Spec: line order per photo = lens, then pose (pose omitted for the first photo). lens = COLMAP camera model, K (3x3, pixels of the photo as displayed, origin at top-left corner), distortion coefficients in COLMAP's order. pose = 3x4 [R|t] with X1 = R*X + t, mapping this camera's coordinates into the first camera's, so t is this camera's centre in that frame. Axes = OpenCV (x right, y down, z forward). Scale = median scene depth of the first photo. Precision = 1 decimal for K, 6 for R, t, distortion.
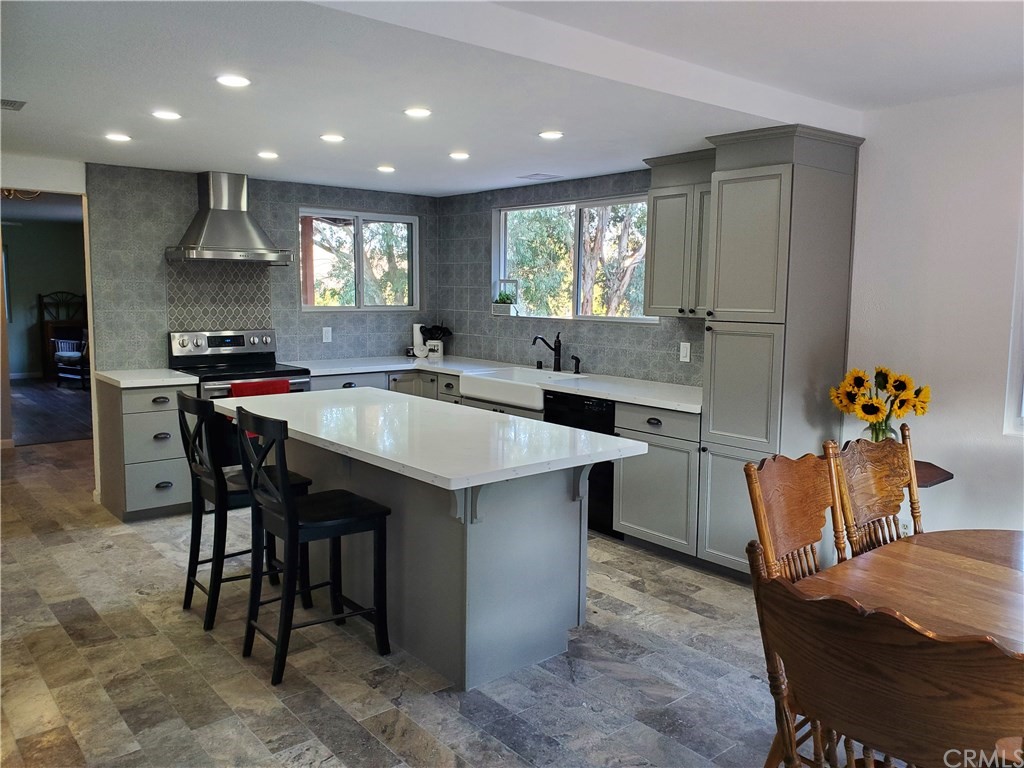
lens RADIAL K [[791.5, 0, 504.2], [0, 791.5, 383.0], [0, 0, 1]] dist [0.002434, 0.000189]
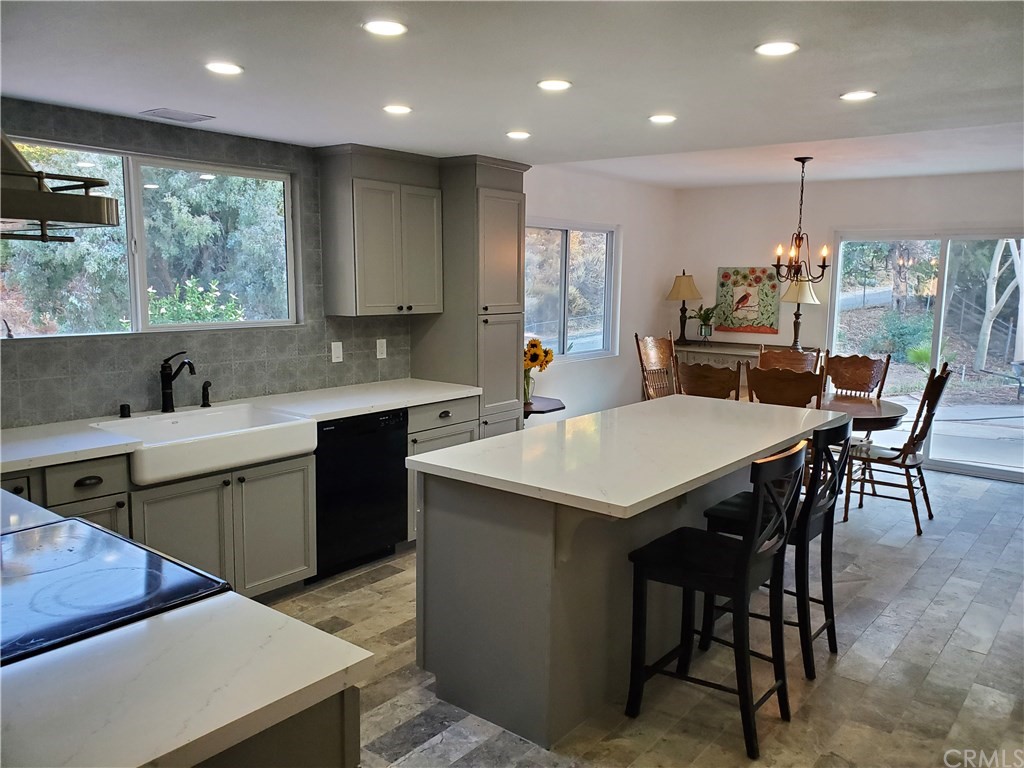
lens RADIAL K [[811.0, 0, 512.0], [0, 811.0, 384.0], [0, 0, 1]] dist [0.002004, -0.004416]
pose [[-0.209190, -0.145746, 0.966953, -0.775313], [0.100604, 0.980376, 0.169534, -0.147378], [-0.972686, 0.132744, -0.190422, 0.997466]]
